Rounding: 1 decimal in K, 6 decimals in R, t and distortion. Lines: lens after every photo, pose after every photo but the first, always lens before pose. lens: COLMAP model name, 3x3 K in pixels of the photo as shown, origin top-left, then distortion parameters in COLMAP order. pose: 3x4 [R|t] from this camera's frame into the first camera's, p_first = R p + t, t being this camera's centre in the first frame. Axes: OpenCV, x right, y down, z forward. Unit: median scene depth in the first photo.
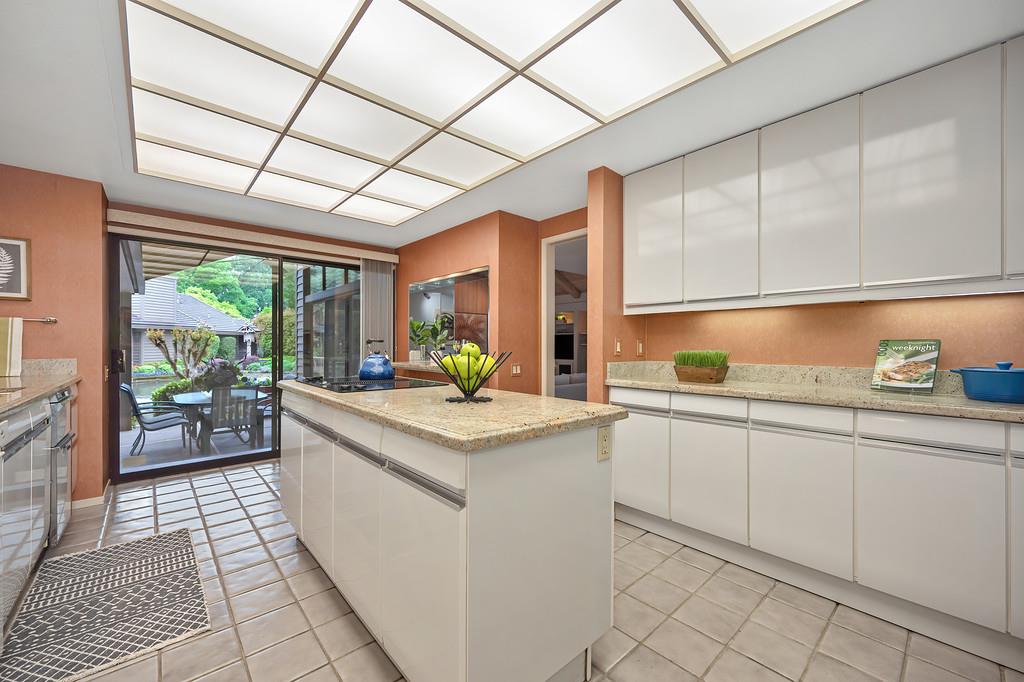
lens RADIAL K [[406.7, 0, 512.8], [0, 406.7, 339.0], [0, 0, 1]] dist [-0.000755, -0.000458]
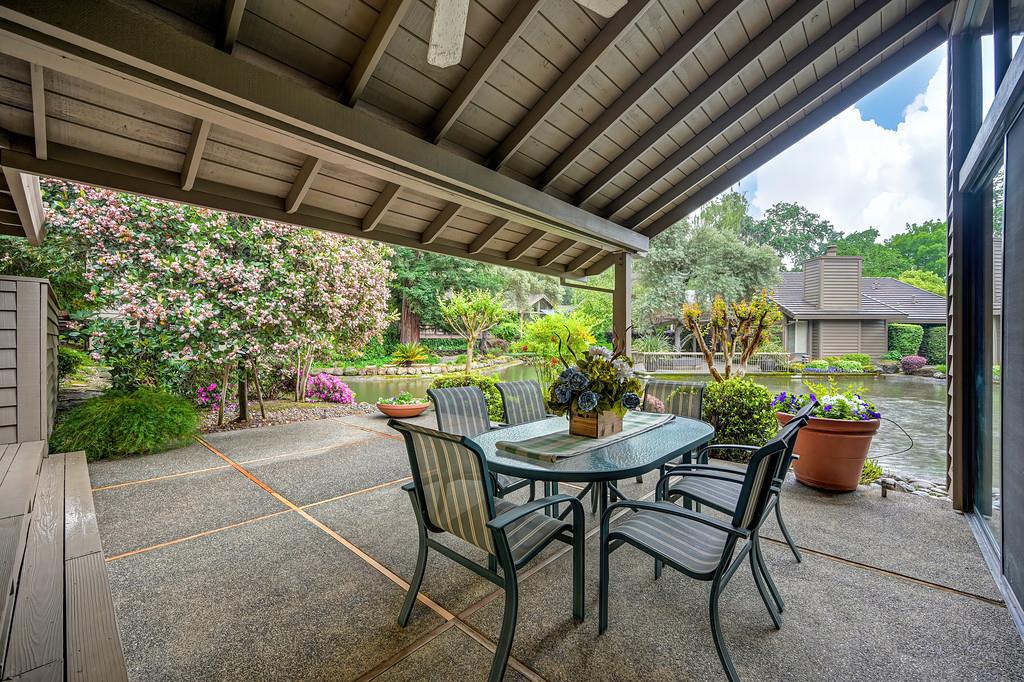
lens RADIAL K [[406.7, 0, 524.3], [0, 406.7, 338.6], [0, 0, 1]] dist [-0.000755, -0.000458]
pose [[0.113812, -0.005686, -0.993486, -0.232648], [0.014148, 0.999891, -0.004102, 0.032418], [0.993402, -0.013589, 0.113880, 0.644887]]
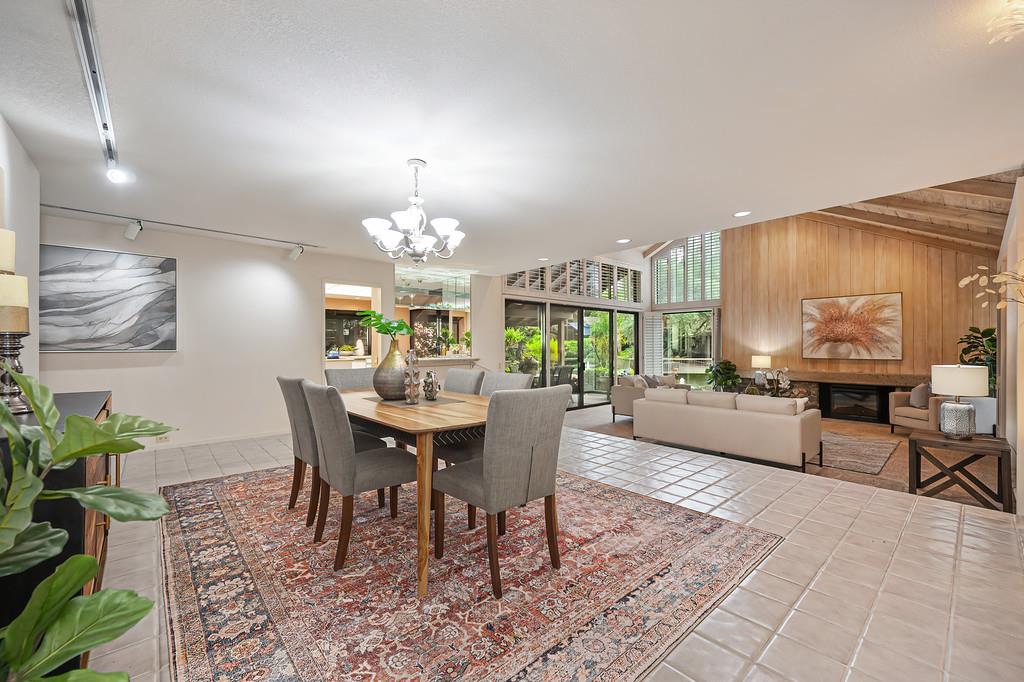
lens RADIAL K [[406.7, 0, 509.9], [0, 406.7, 347.5], [0, 0, 1]] dist [-0.000755, -0.000458]
pose [[-0.017173, -0.001049, -0.999852, 0.786484], [0.018411, 0.999830, -0.001365, 0.012139], [0.999683, -0.018432, -0.017151, 0.690179]]
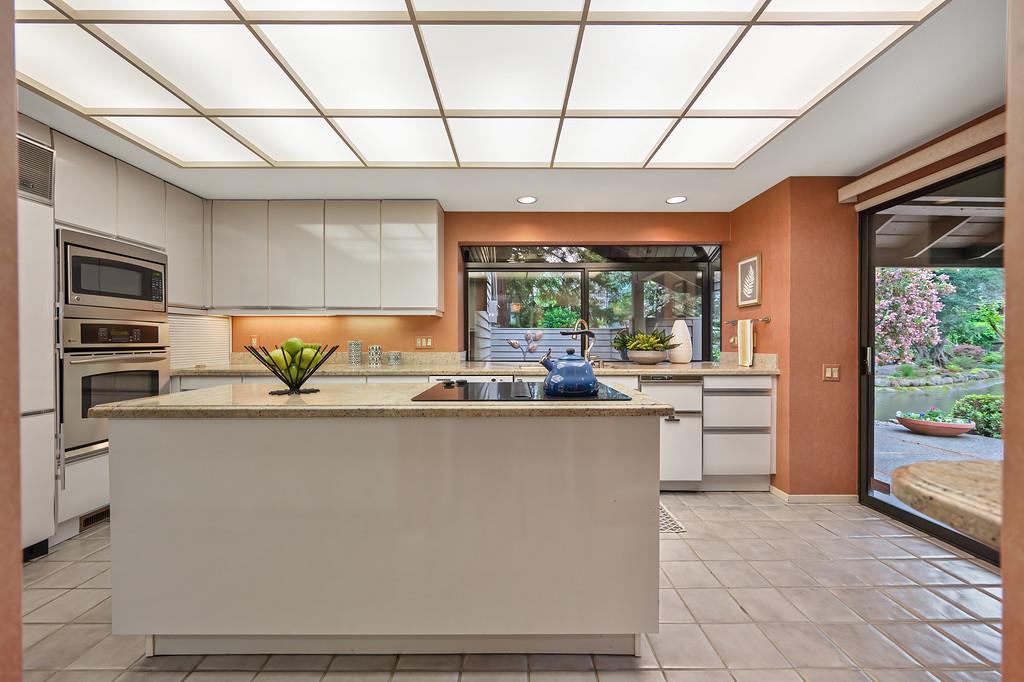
lens RADIAL K [[406.7, 0, 514.5], [0, 406.7, 344.7], [0, 0, 1]] dist [-0.000755, -0.000458]
pose [[-0.663591, 0.002042, -0.748093, 0.057346], [0.009457, 0.999939, -0.005660, 0.007544], [0.748036, -0.010831, -0.663570, 0.393961]]
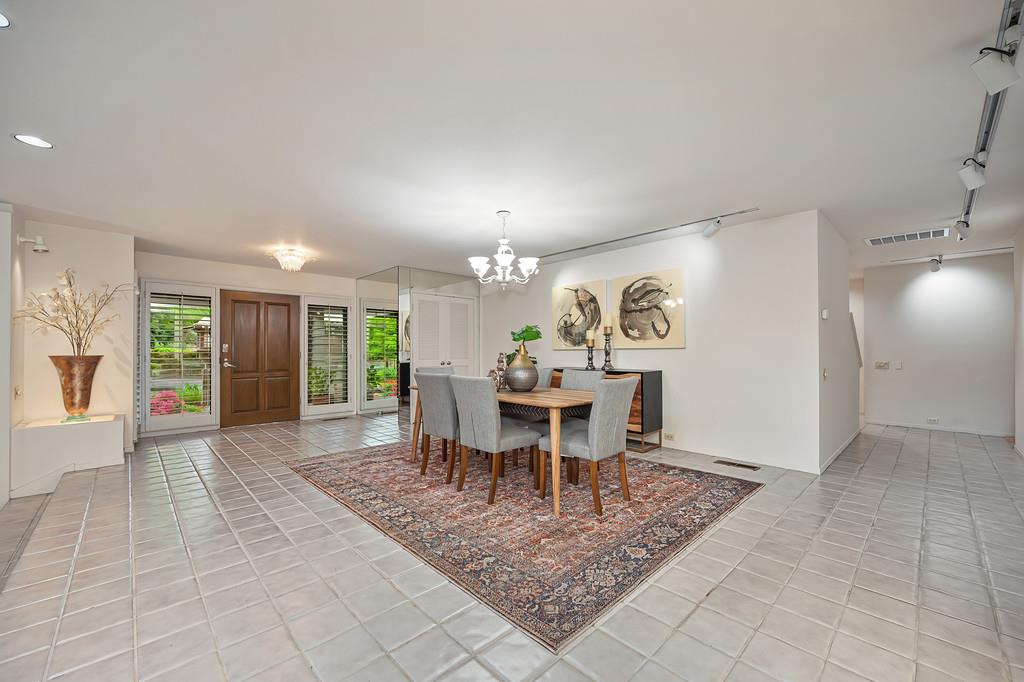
lens RADIAL K [[406.7, 0, 518.8], [0, 406.7, 348.4], [0, 0, 1]] dist [-0.000755, -0.000458]
pose [[-0.039929, 0.004453, 0.999193, -0.001942], [-0.014425, 0.999883, -0.005033, 0.009022], [-0.999098, -0.014614, -0.039860, 0.608226]]
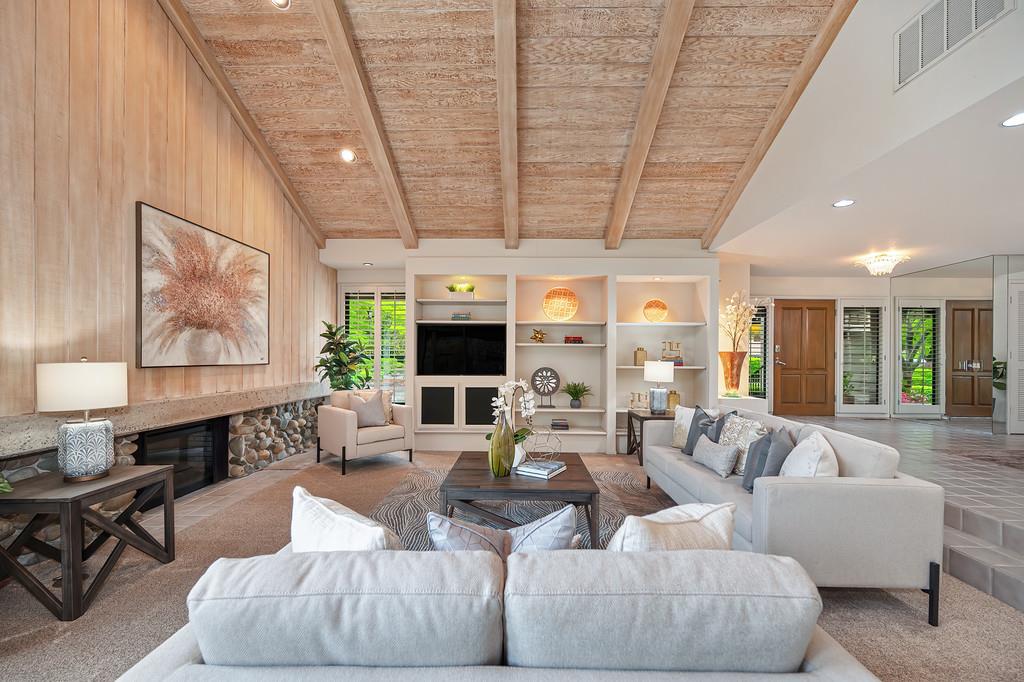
lens RADIAL K [[406.7, 0, 508.0], [0, 406.7, 357.9], [0, 0, 1]] dist [-0.000755, -0.000458]
pose [[0.684604, 0.003019, 0.728909, -0.268498], [-0.019416, 0.999712, 0.014095, 0.030760], [-0.728657, -0.023802, 0.684465, 0.915332]]
